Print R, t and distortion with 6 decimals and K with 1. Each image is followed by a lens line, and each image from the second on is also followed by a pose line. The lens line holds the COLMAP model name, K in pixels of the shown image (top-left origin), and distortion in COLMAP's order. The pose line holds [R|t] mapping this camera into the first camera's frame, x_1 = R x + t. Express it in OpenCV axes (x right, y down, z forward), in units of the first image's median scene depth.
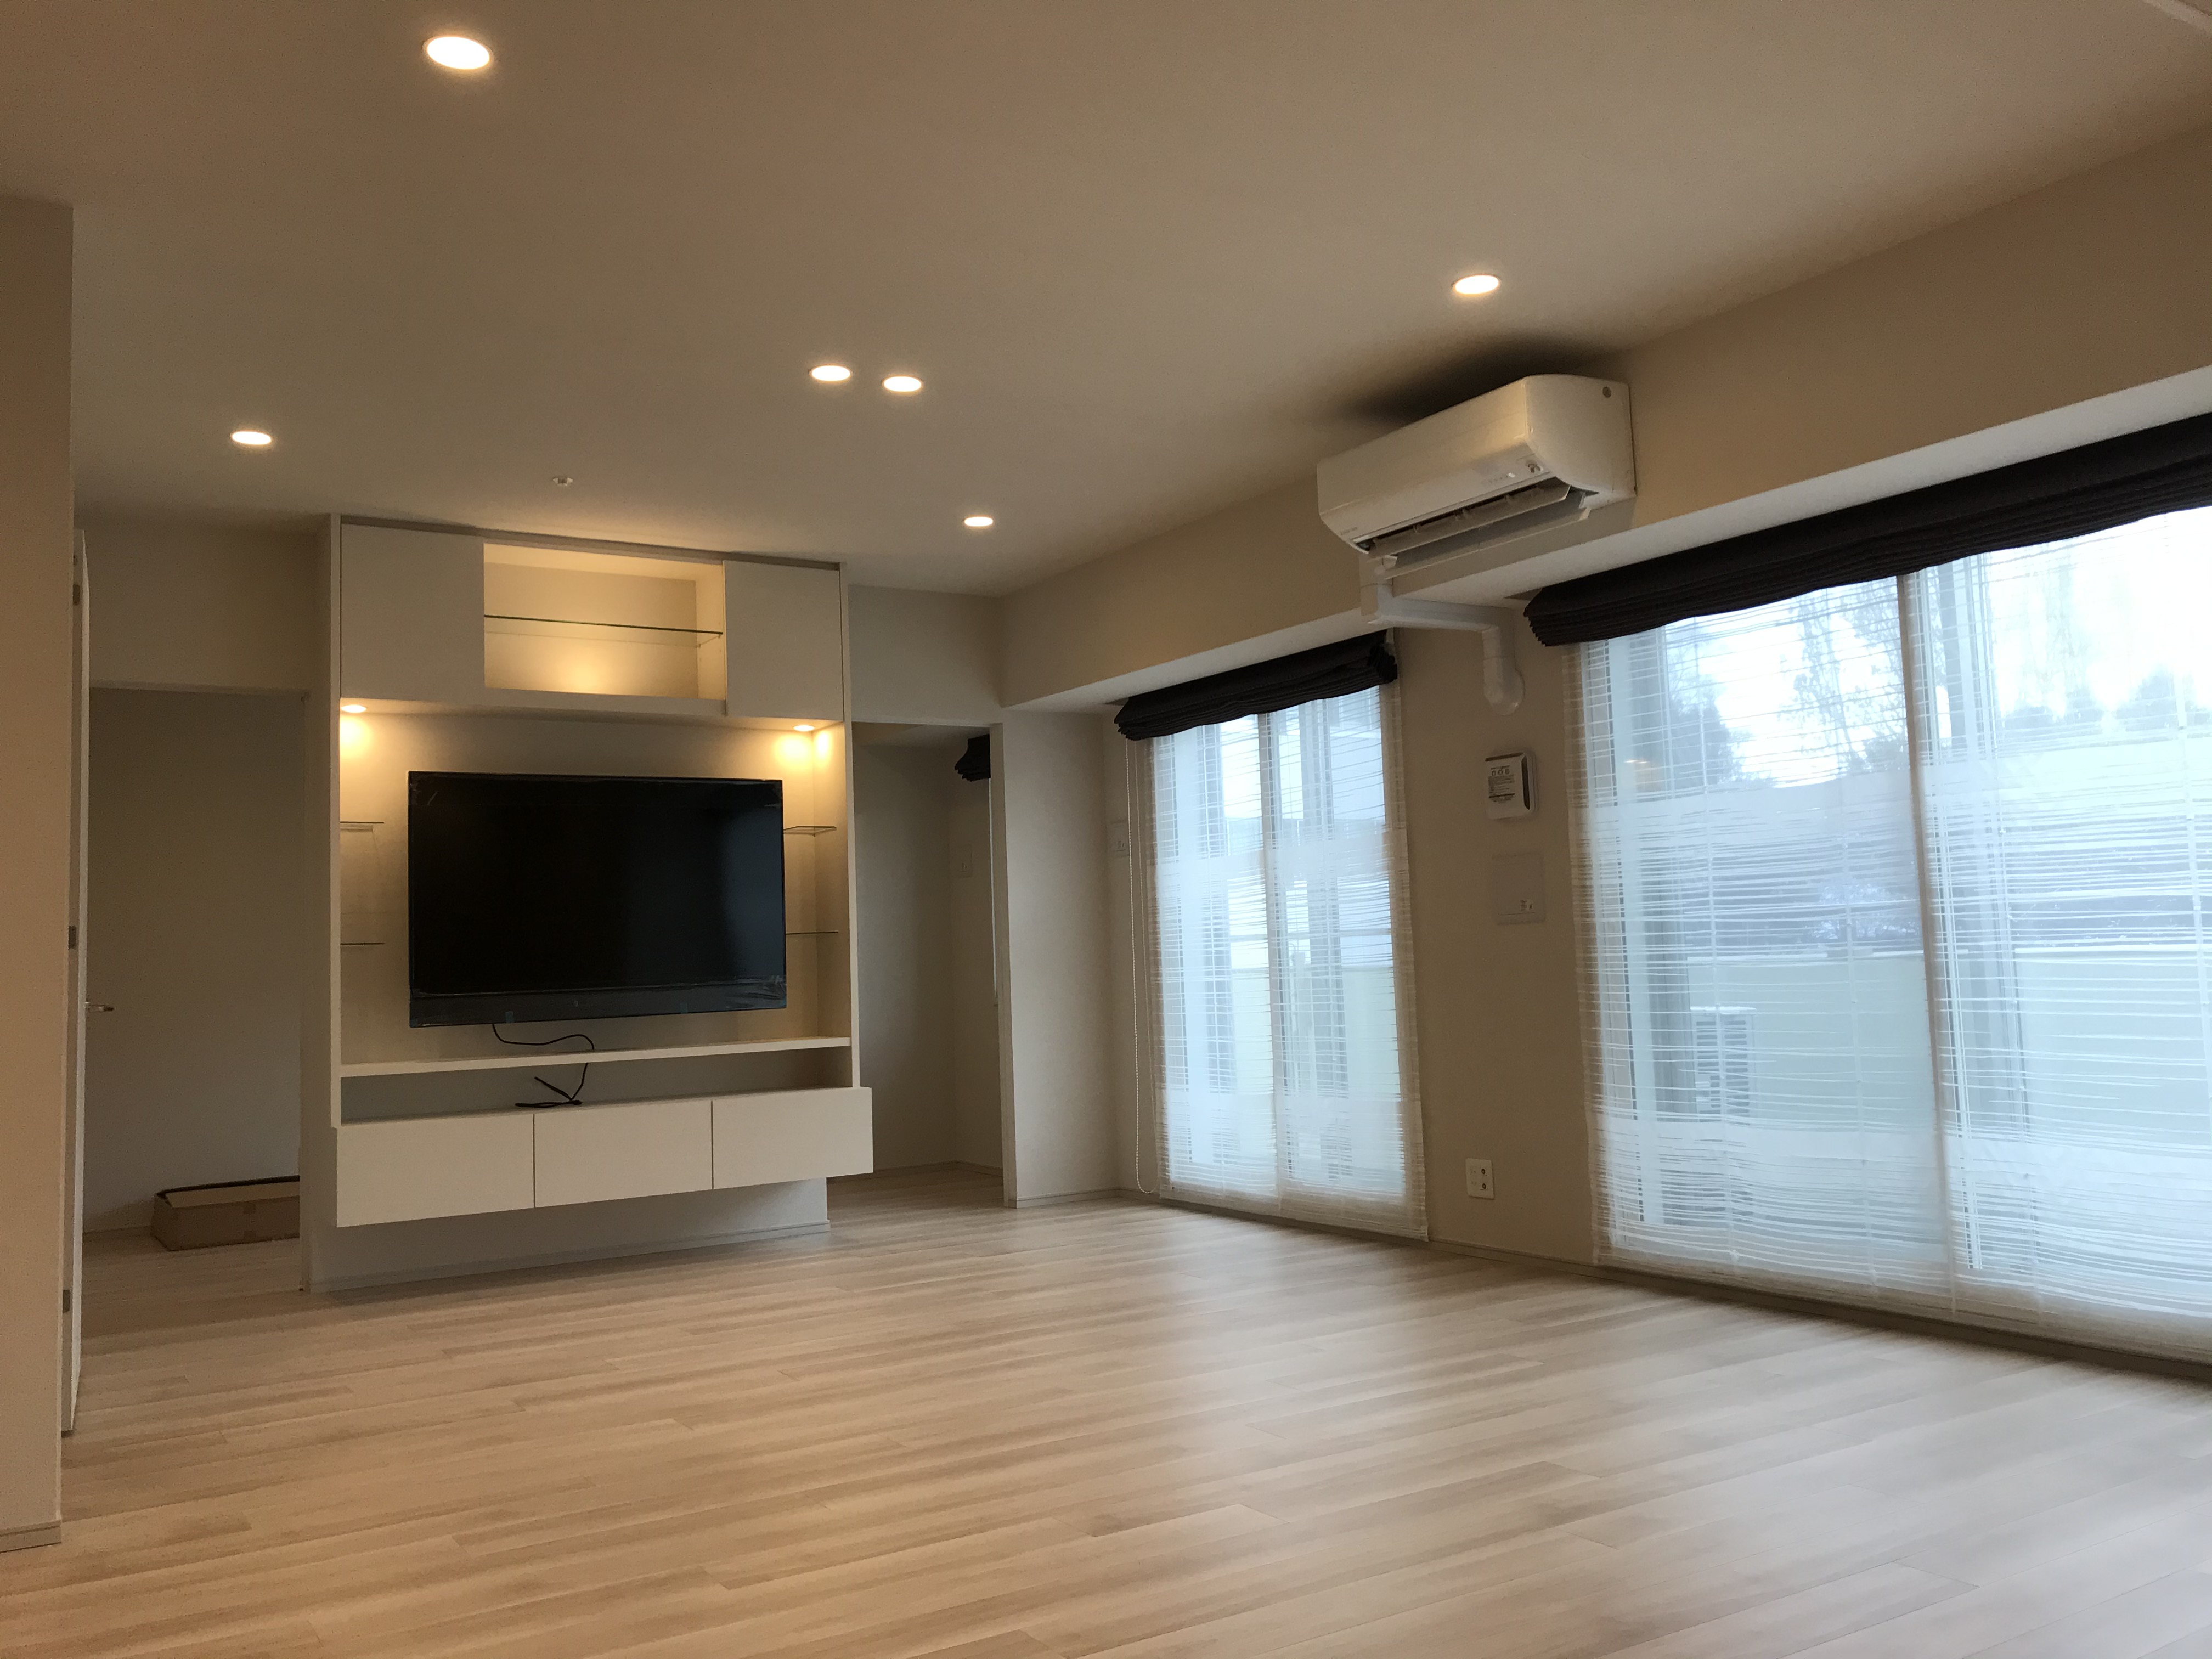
lens RADIAL K [[1792.1, 0, 1114.7], [0, 1792.1, 808.8], [0, 0, 1]] dist [0.009224, 0.004901]
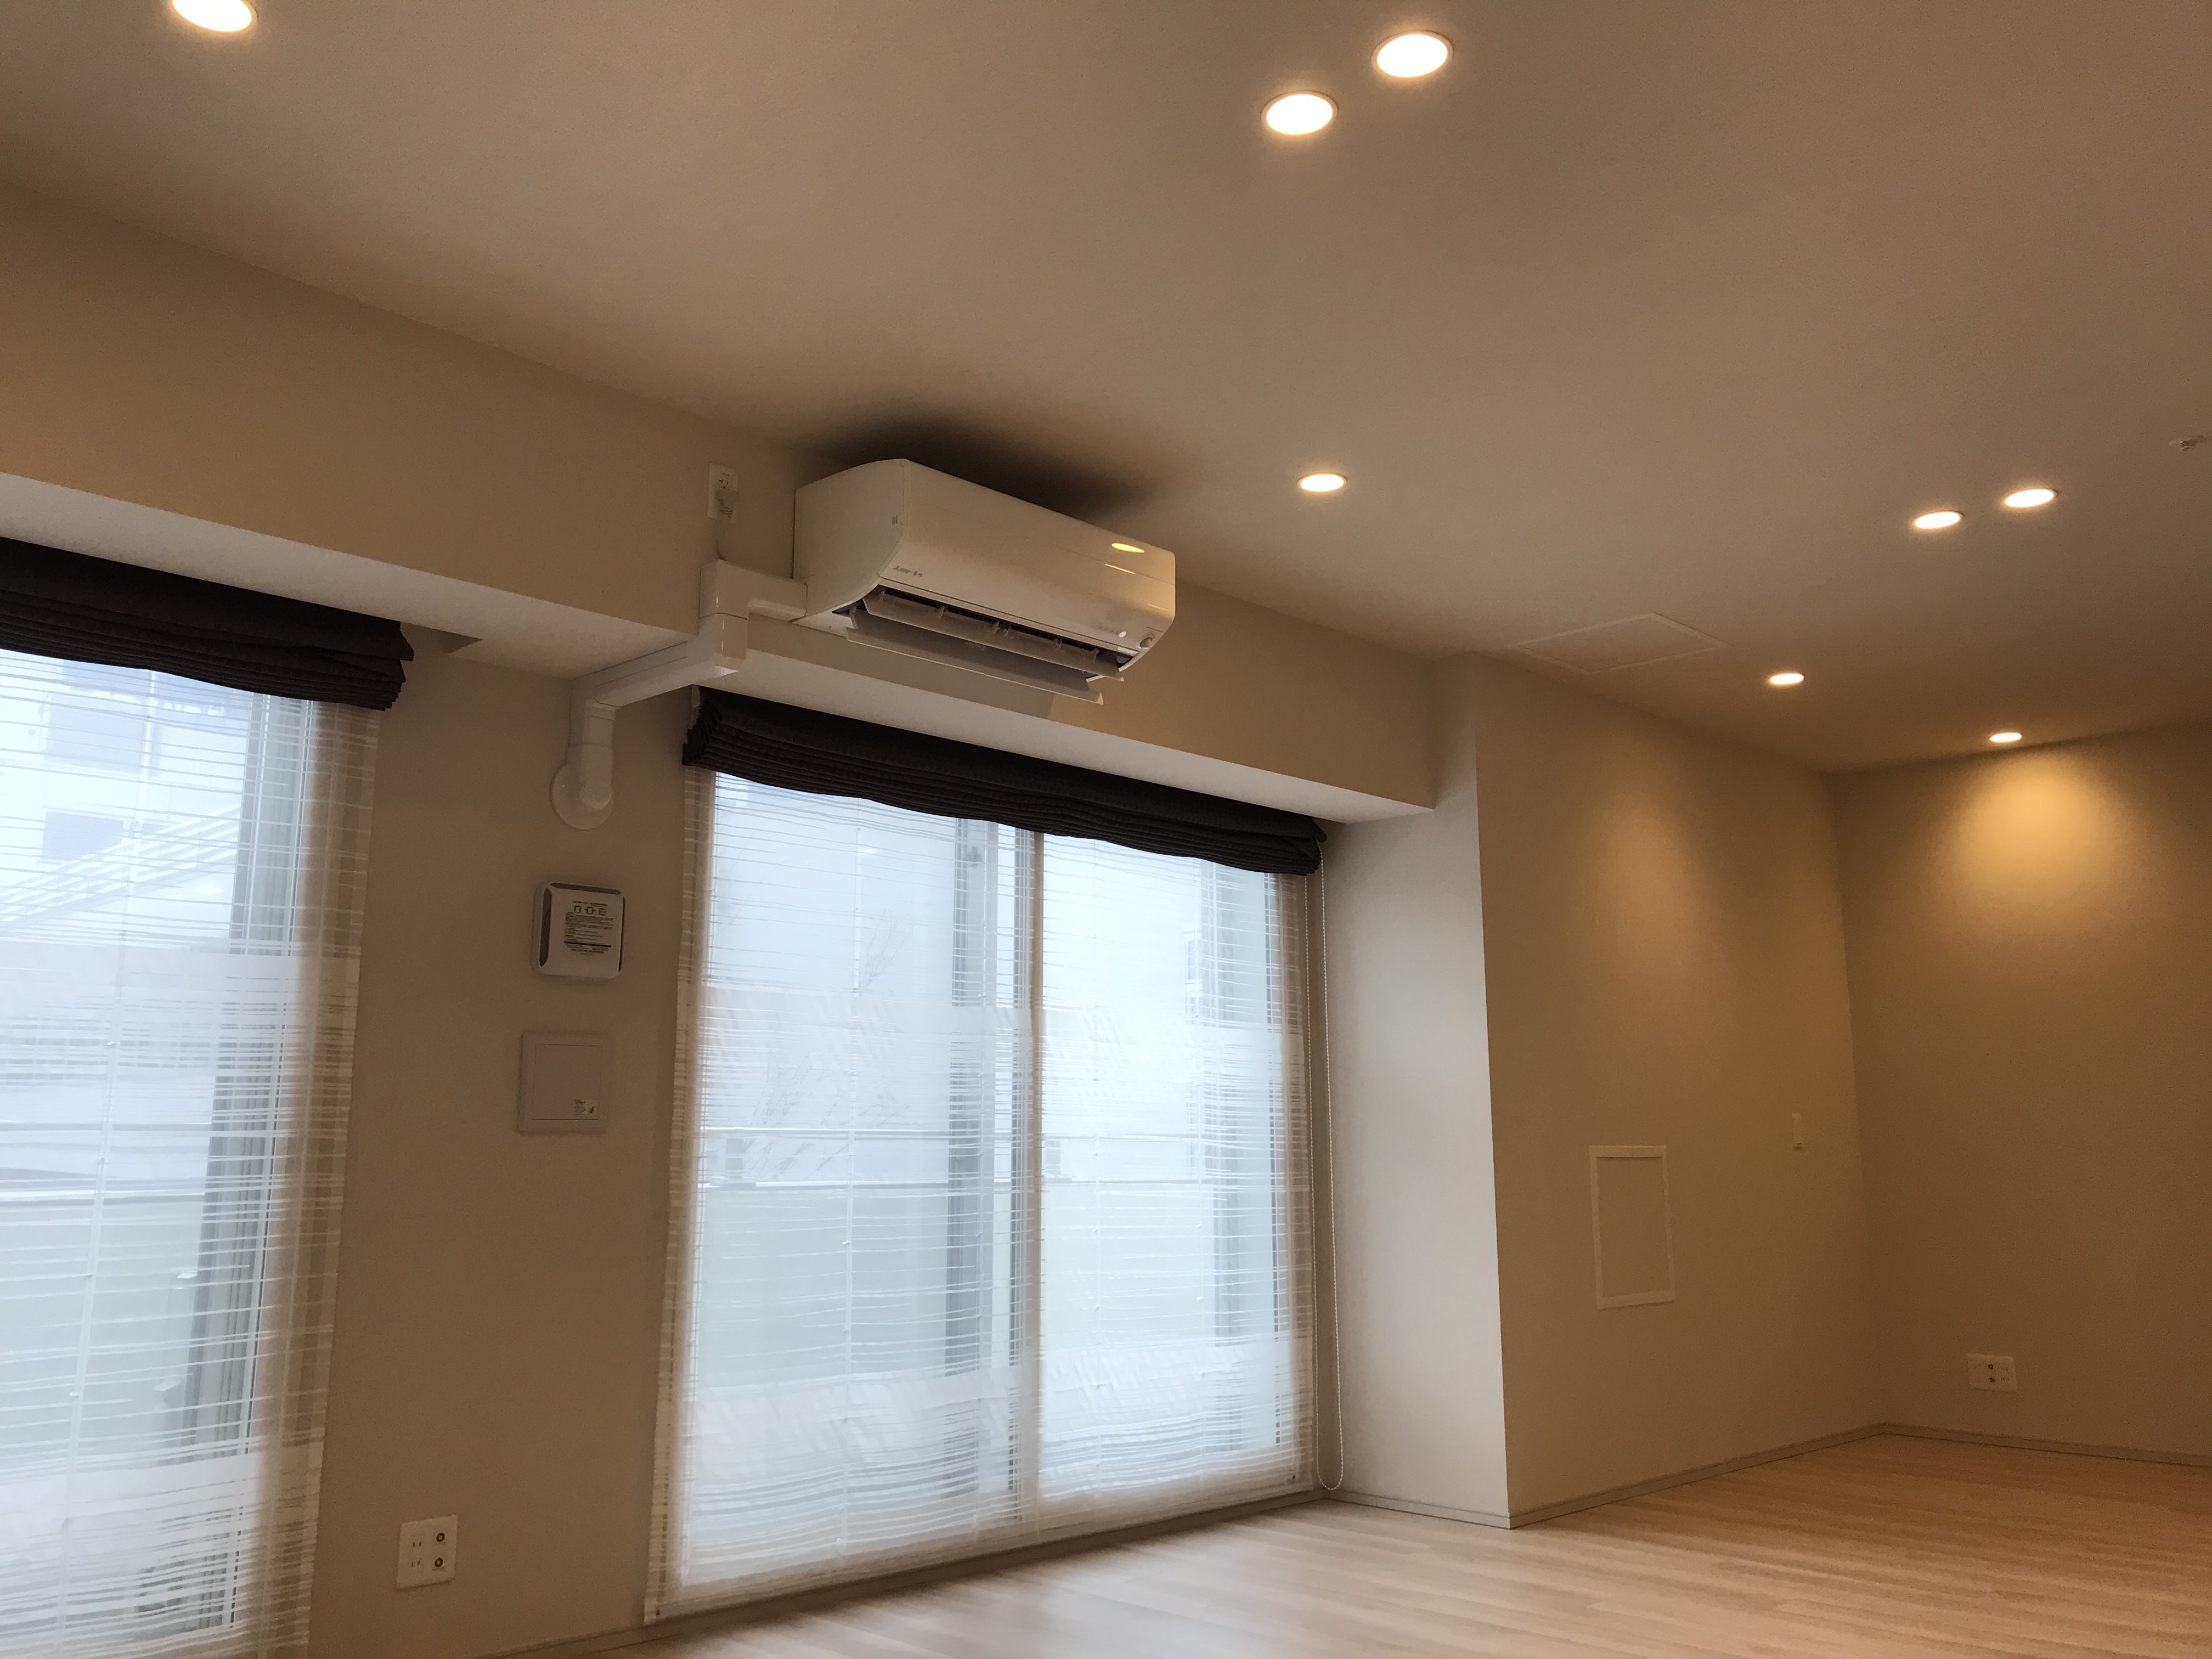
lens RADIAL K [[1820.5, 0, 1106.0], [0, 1820.5, 829.5], [0, 0, 1]] dist [0.011158, 0.010937]
pose [[-0.220115, 0.209859, 0.952633, -0.538524], [-0.075164, 0.970032, -0.231059, 0.103322], [-0.972574, -0.122463, -0.197745, 1.019605]]
